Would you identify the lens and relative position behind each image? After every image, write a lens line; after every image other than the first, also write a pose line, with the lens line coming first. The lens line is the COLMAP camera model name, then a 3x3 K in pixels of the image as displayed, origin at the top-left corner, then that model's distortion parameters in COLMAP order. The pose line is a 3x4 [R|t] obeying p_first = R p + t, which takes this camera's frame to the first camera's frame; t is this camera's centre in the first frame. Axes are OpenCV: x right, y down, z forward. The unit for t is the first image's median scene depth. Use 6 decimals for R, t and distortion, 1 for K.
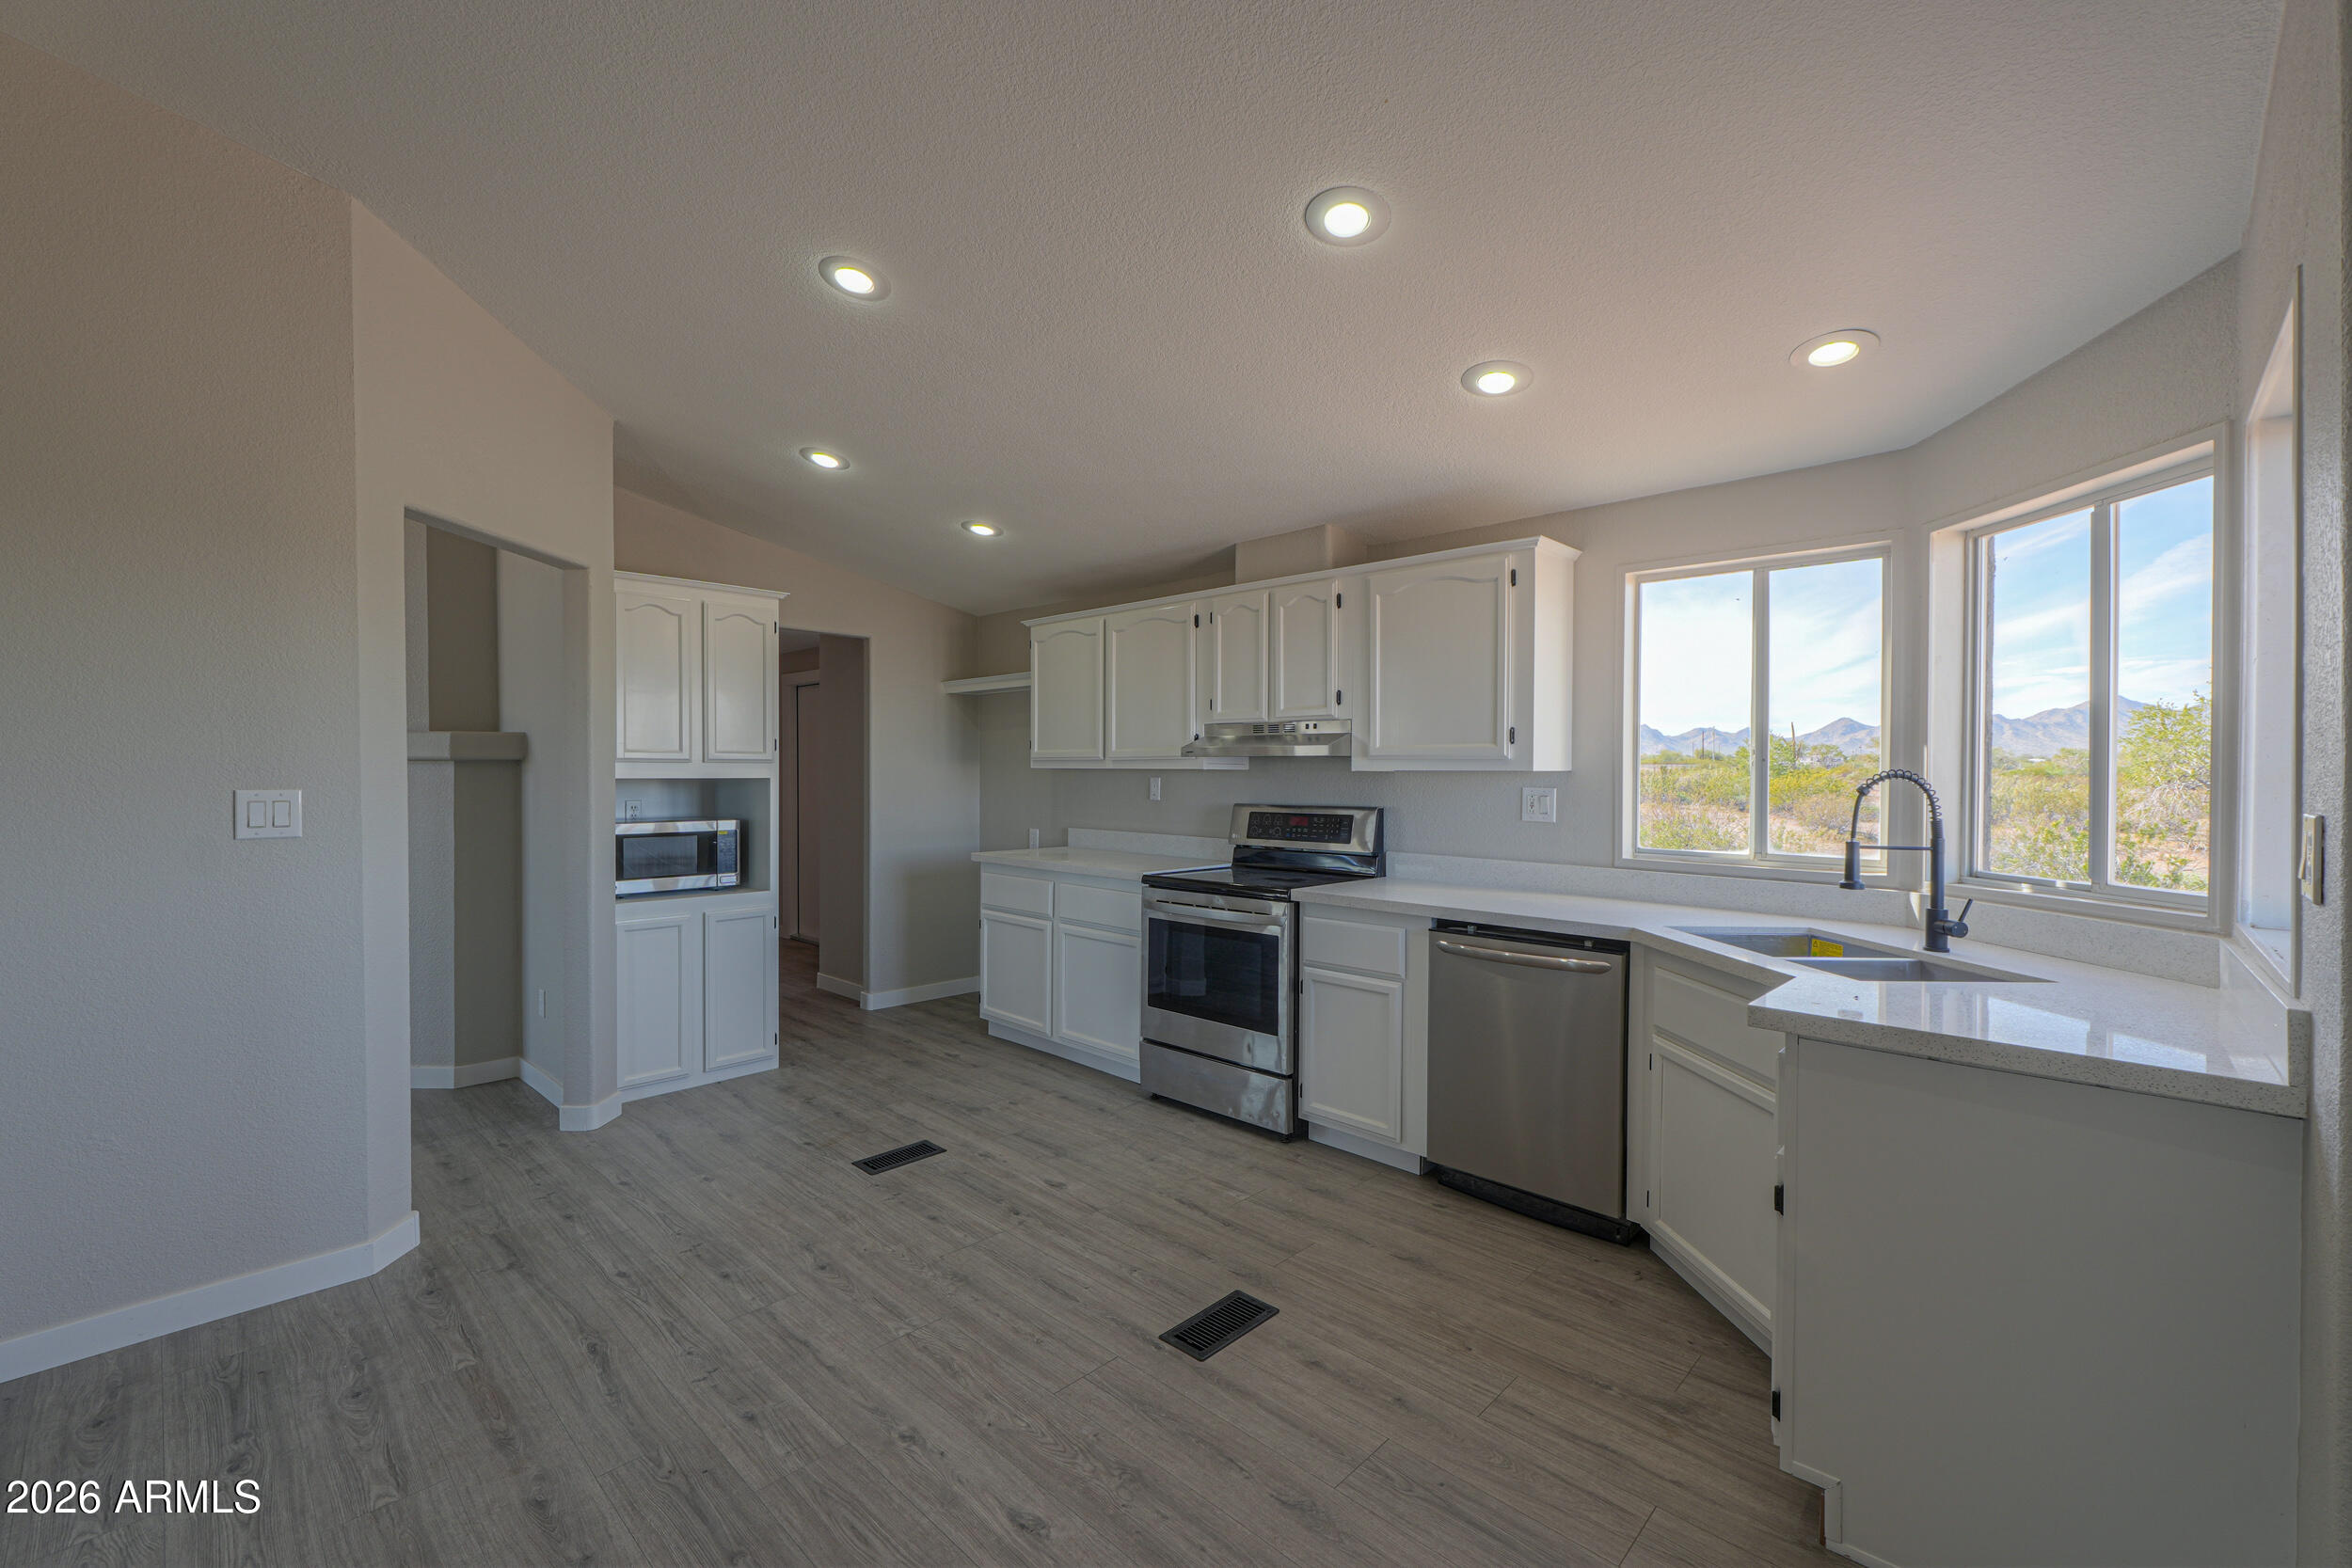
lens RADIAL K [[995.8, 0, 1158.5], [0, 995.8, 771.9], [0, 0, 1]] dist [0.006116, -0.001739]
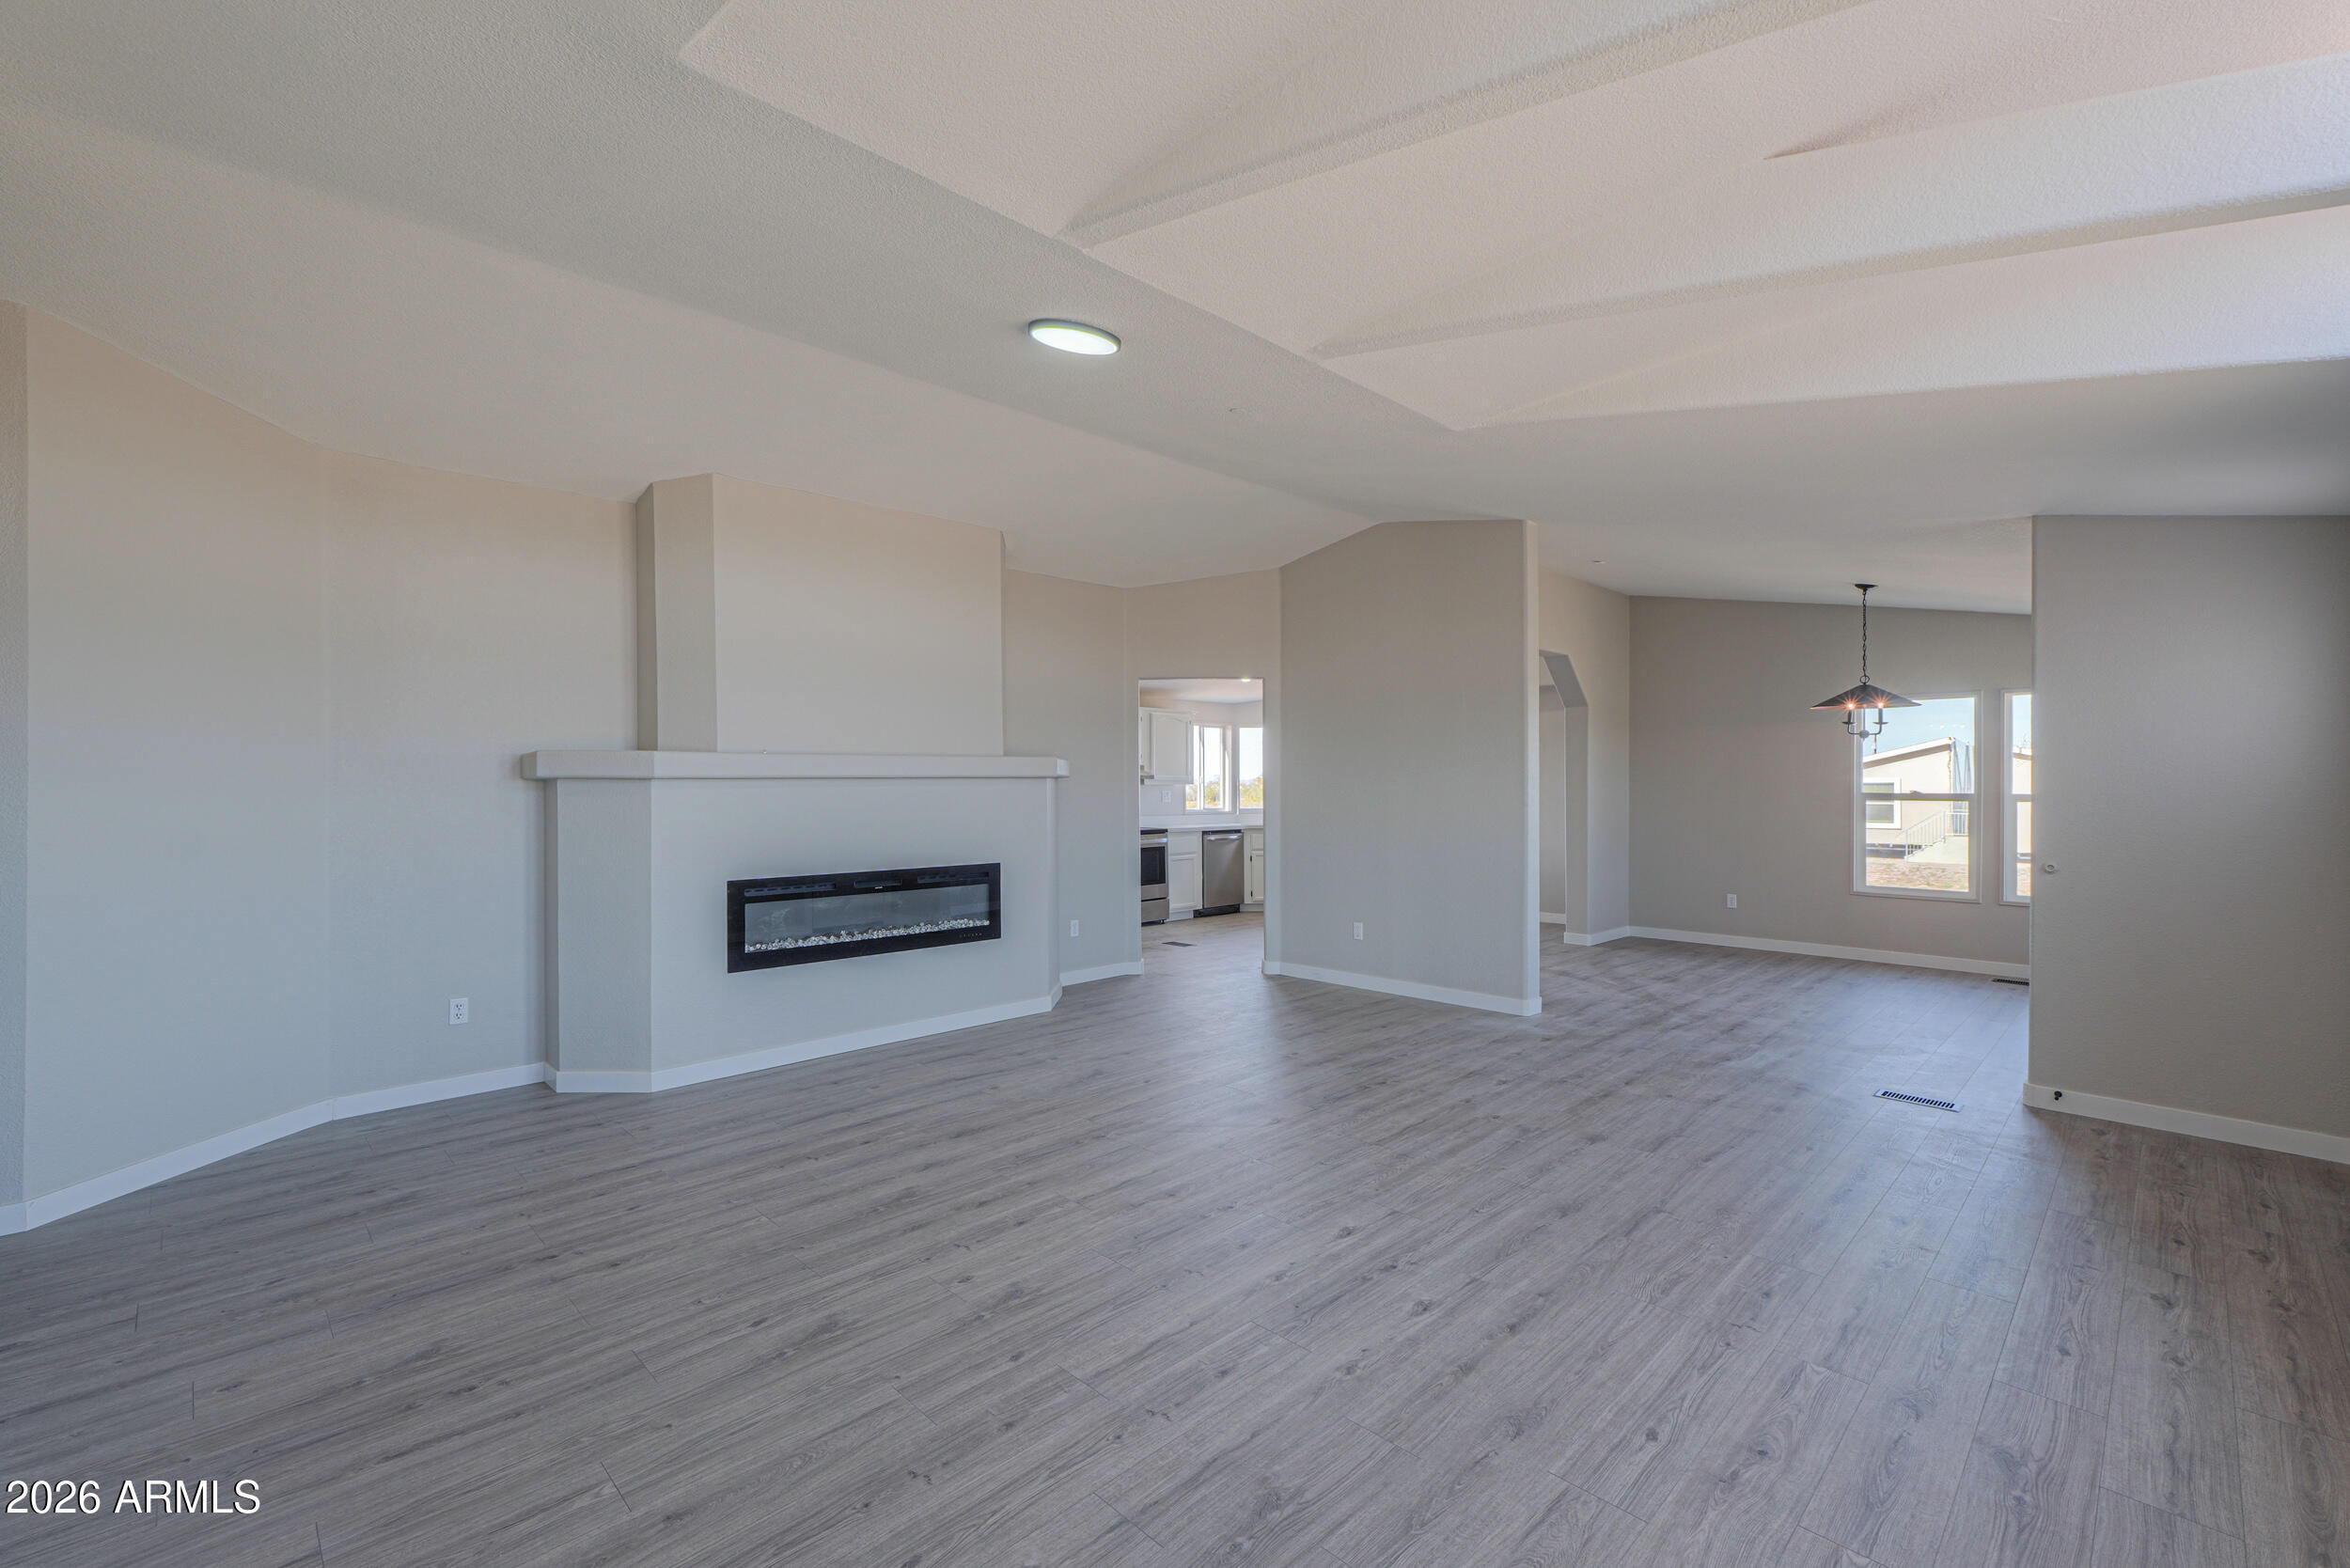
lens RADIAL K [[995.1, 0, 1179.6], [0, 995.1, 784.2], [0, 0, 1]] dist [0.006116, -0.001739]
pose [[0.005986, -0.001079, 0.999981, -2.808857], [0.005789, 0.999983, 0.001045, -0.005123], [-0.999965, 0.005783, 0.005992, 1.026670]]
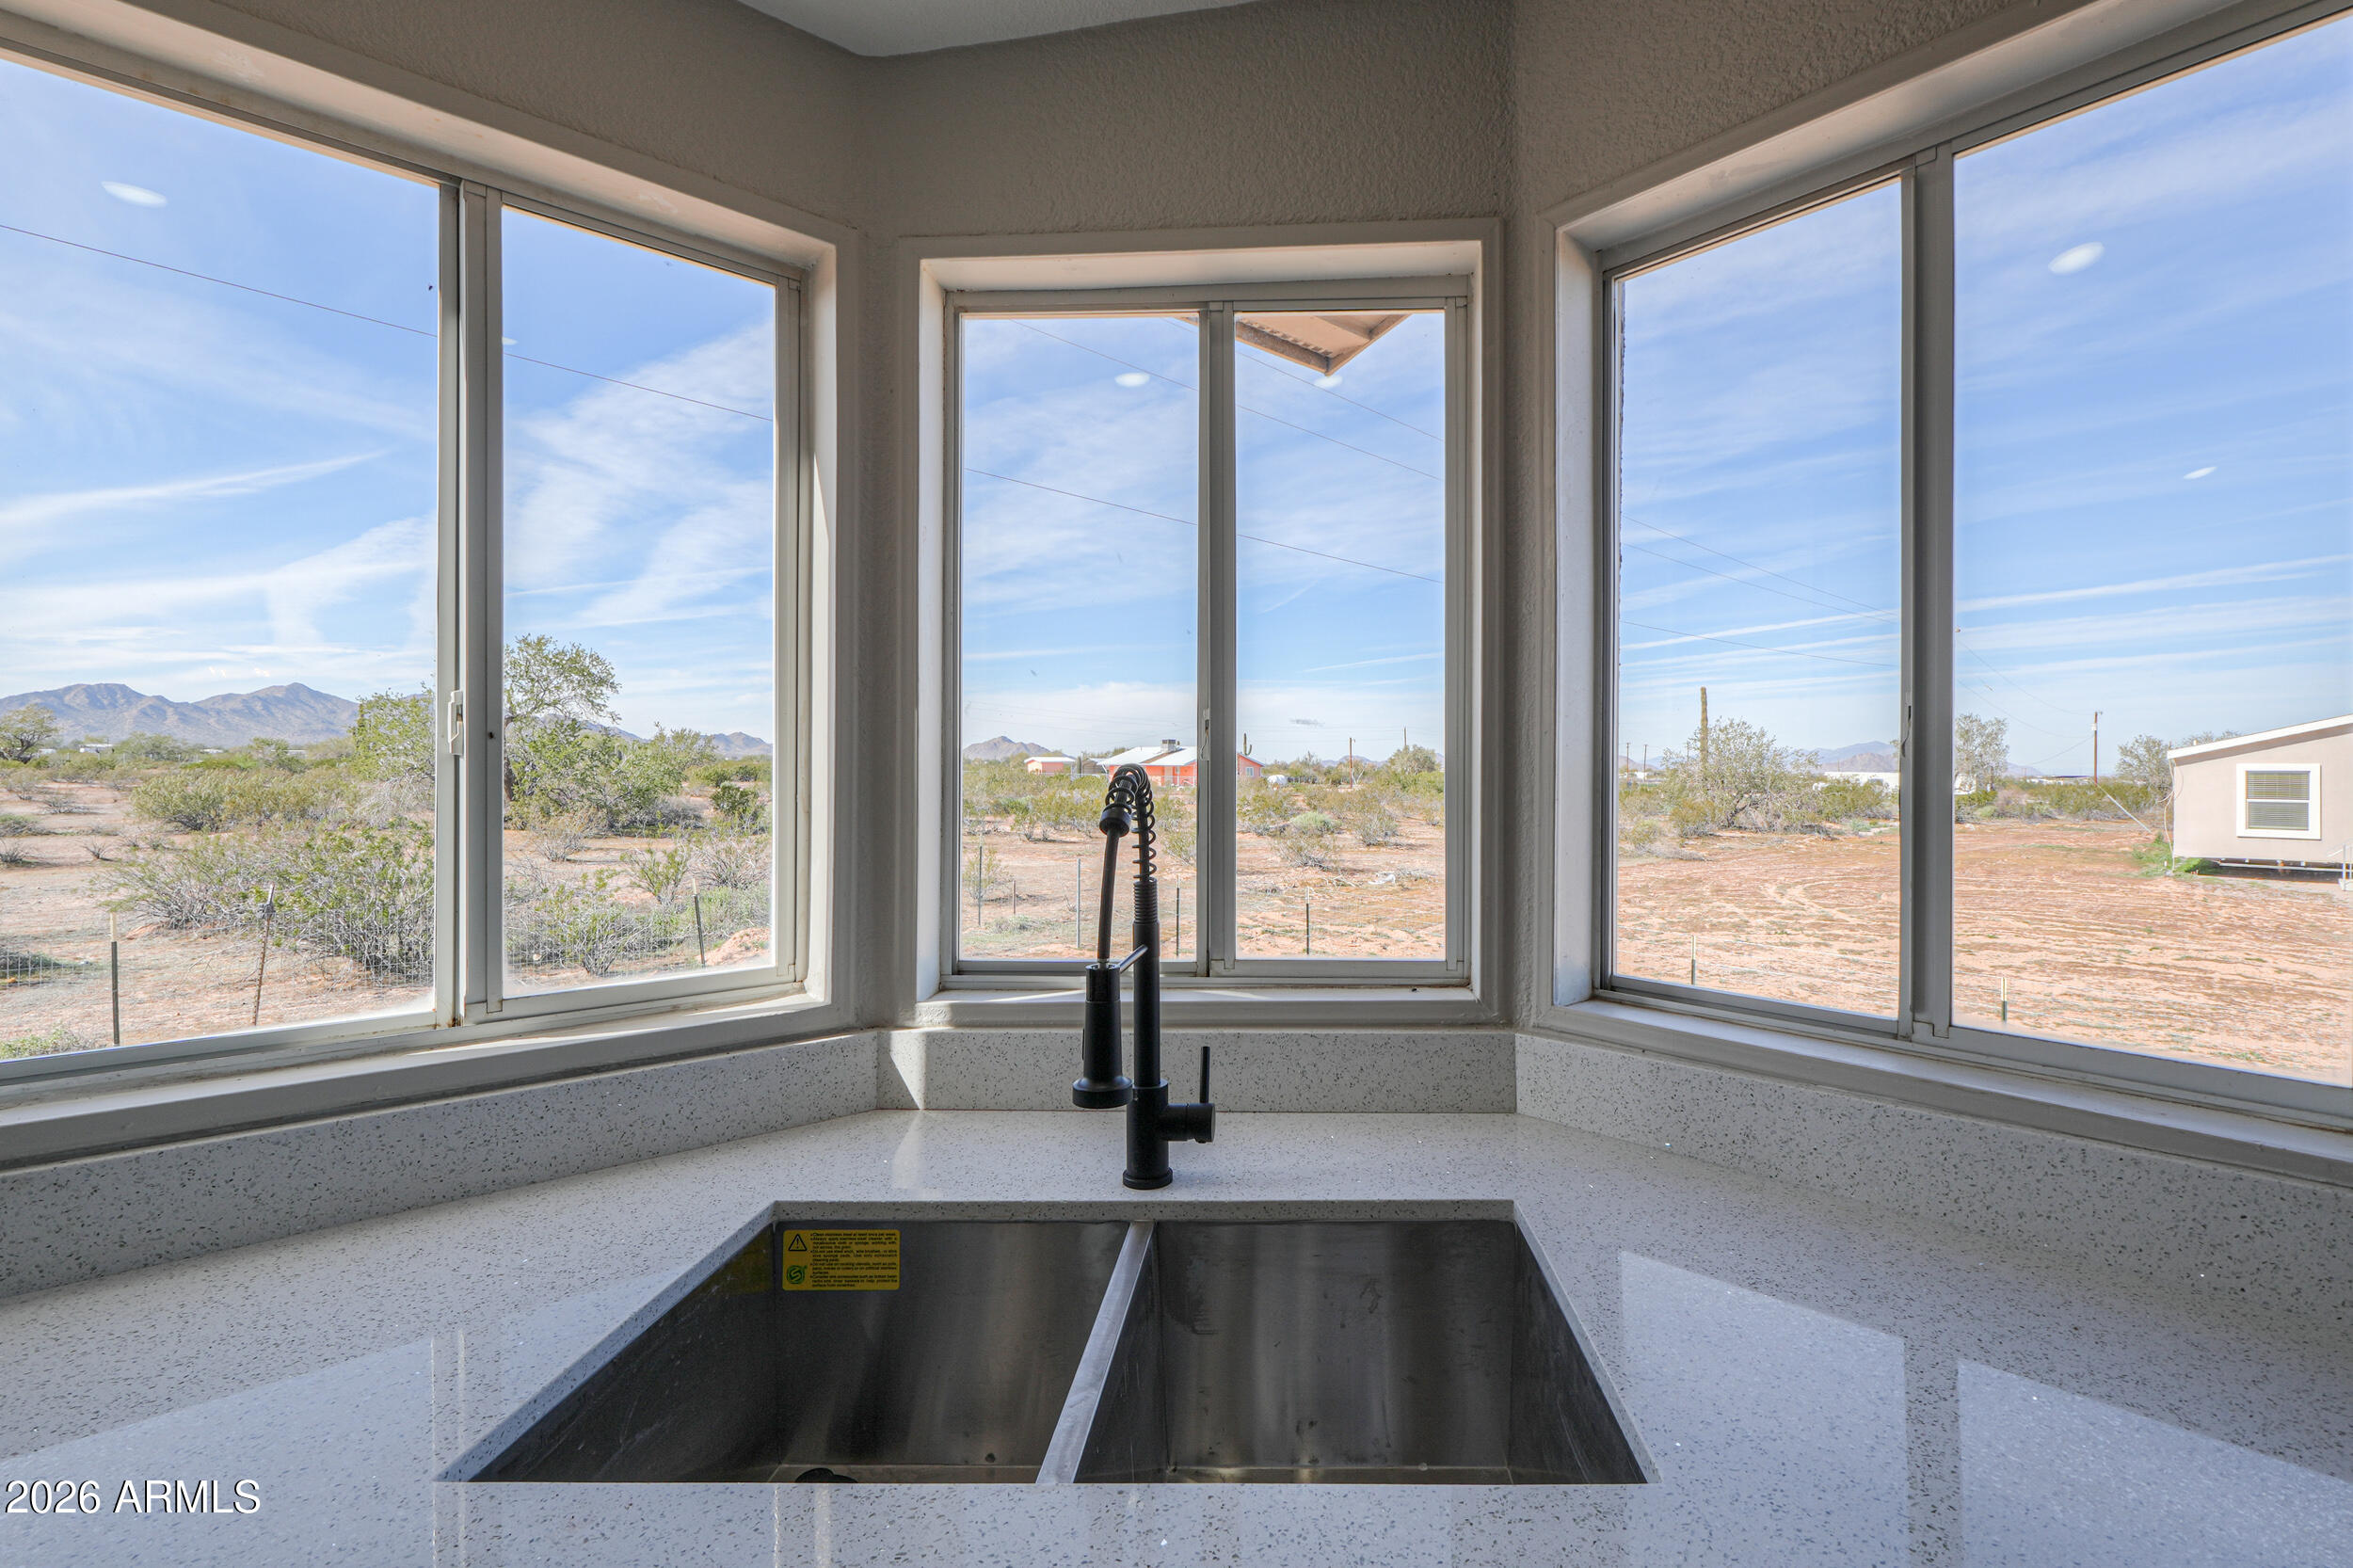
lens RADIAL K [[996.3, 0, 1264.0], [0, 996.3, 764.8], [0, 0, 1]] dist [0.006116, -0.001739]
pose [[0.032442, -0.000347, 0.999474, 0.257666], [-0.001252, 0.999999, 0.000388, -0.001635], [-0.999473, -0.001264, 0.032442, 0.689110]]
